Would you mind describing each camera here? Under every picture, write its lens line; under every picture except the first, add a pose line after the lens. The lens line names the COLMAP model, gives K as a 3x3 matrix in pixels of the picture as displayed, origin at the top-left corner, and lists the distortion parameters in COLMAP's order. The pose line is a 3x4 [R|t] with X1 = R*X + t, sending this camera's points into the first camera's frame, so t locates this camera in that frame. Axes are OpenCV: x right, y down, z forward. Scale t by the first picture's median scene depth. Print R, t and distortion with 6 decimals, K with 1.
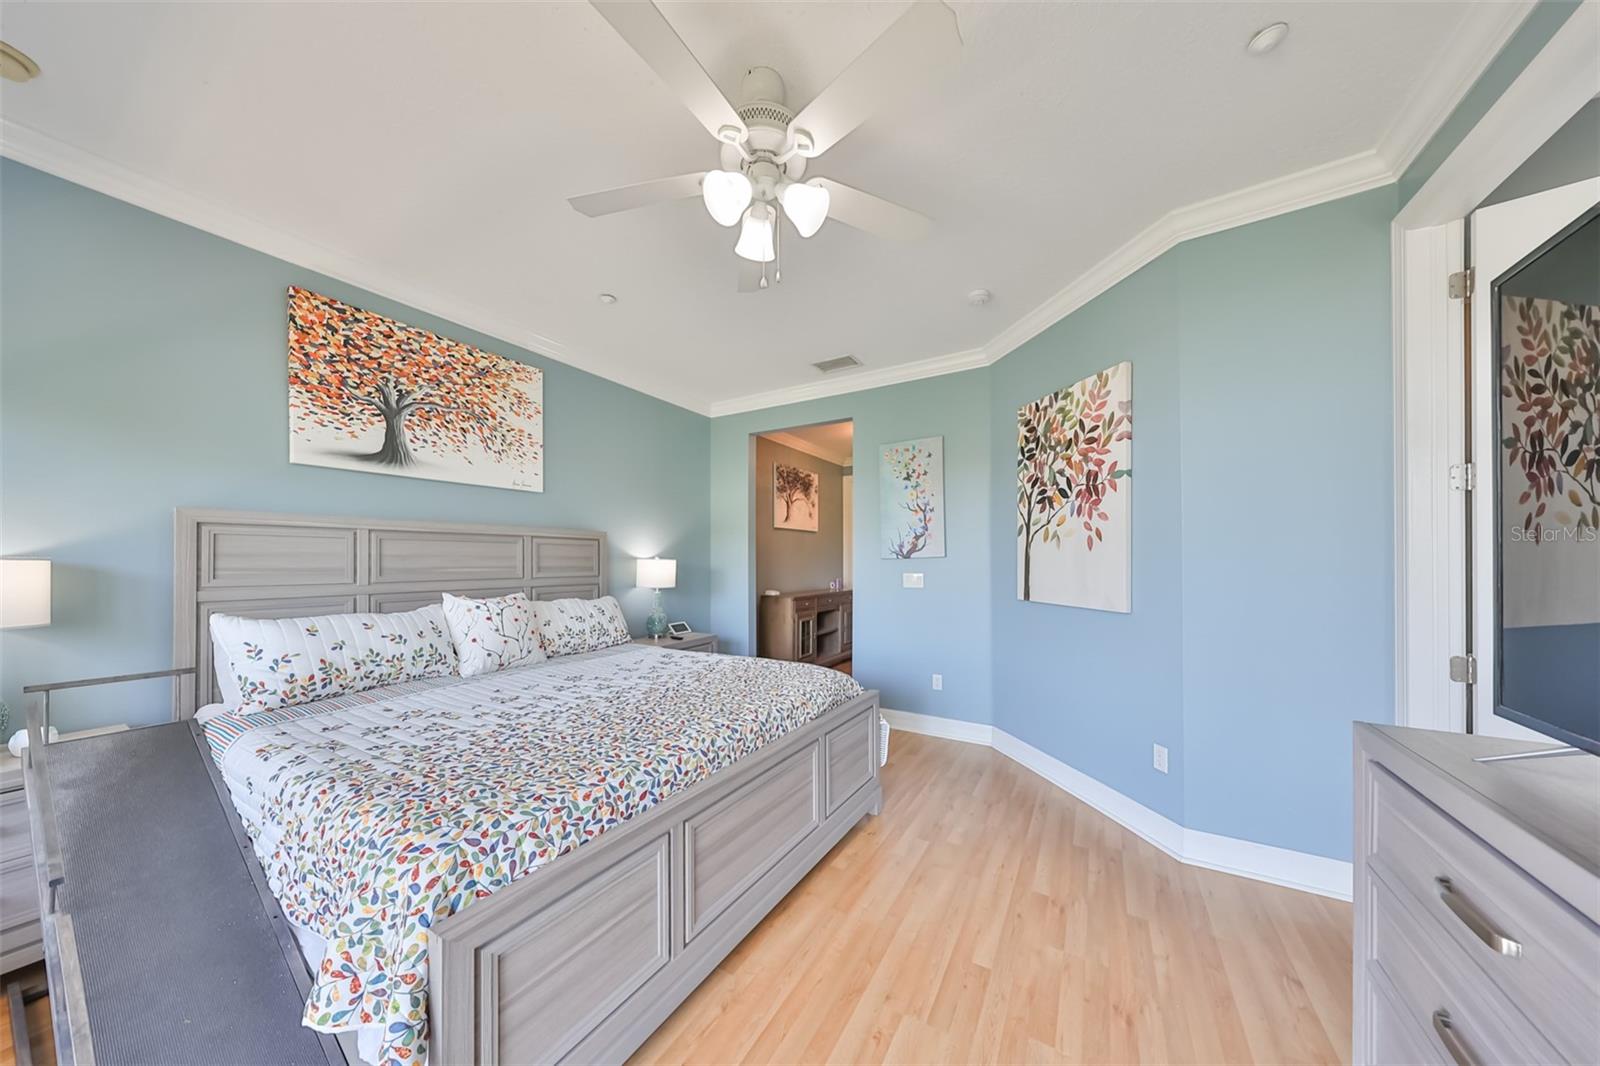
lens RADIAL K [[501.0, 0, 794.9], [0, 501.0, 568.1], [0, 0, 1]] dist [0.005755, 0.000025]
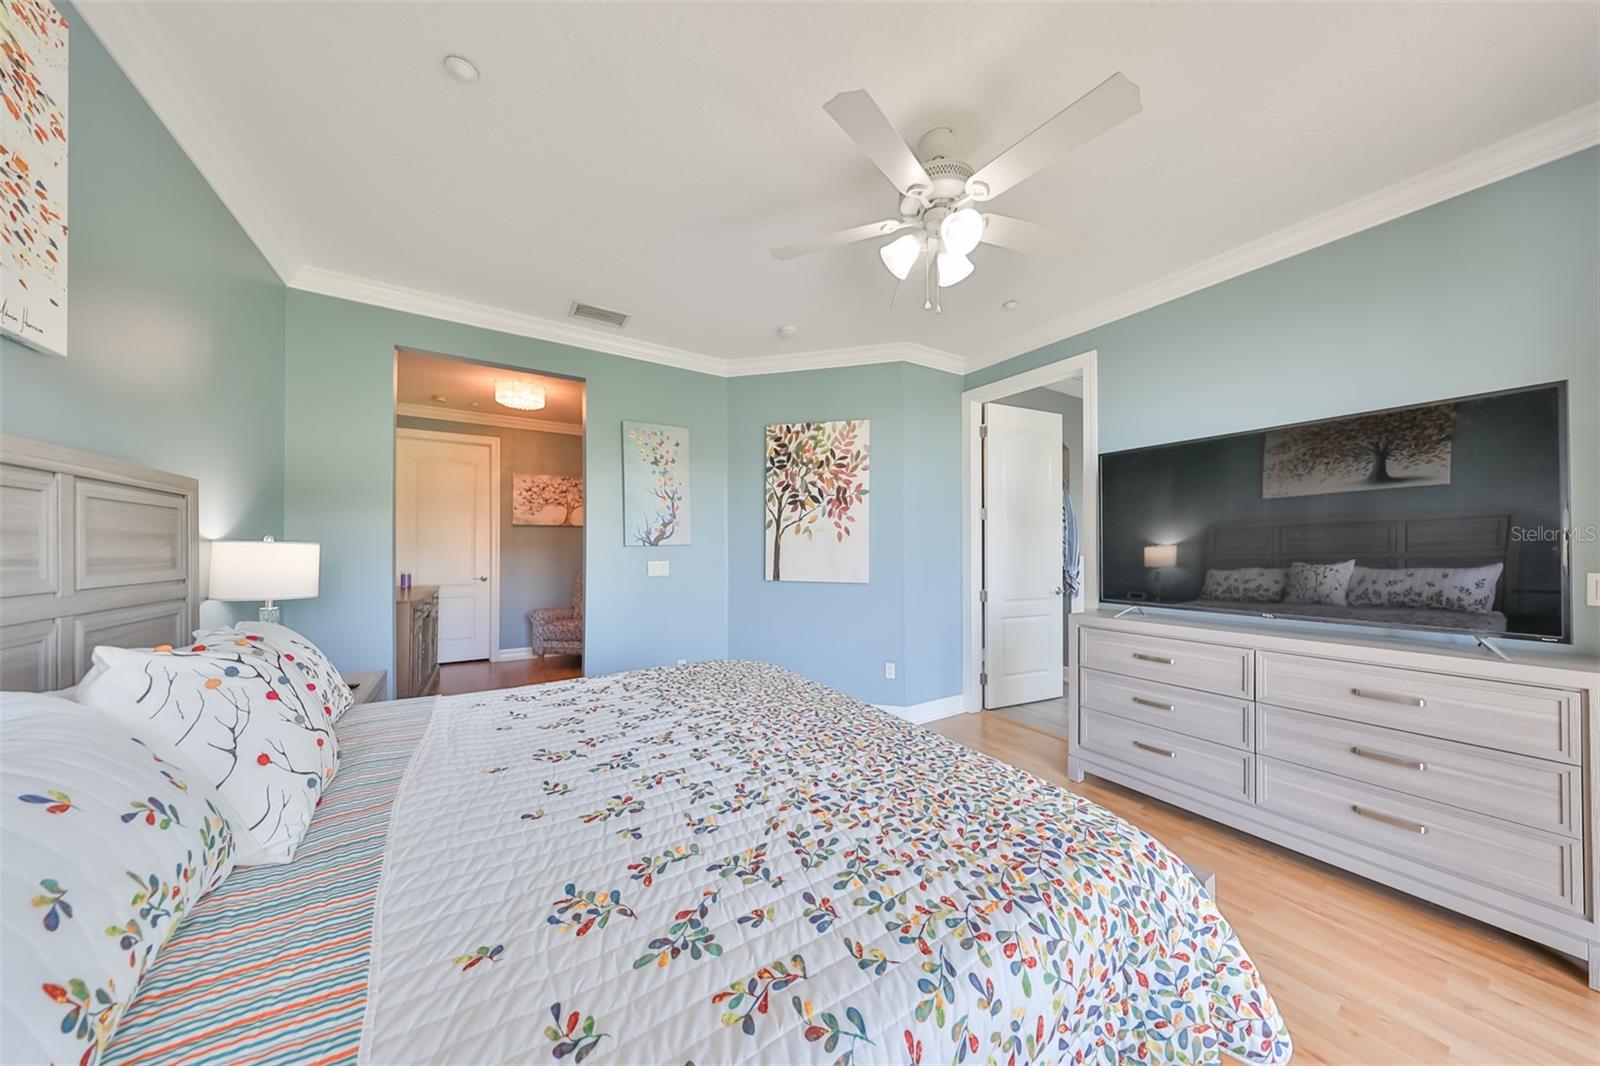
lens RADIAL K [[505.3, 0, 795.2], [0, 505.3, 551.4], [0, 0, 1]] dist [-0.001894, -0.000137]
pose [[0.449016, -0.000261, 0.893524, -0.711321], [0.008571, 0.999955, -0.004015, -0.003203], [-0.893483, 0.009461, 0.448998, 0.437082]]
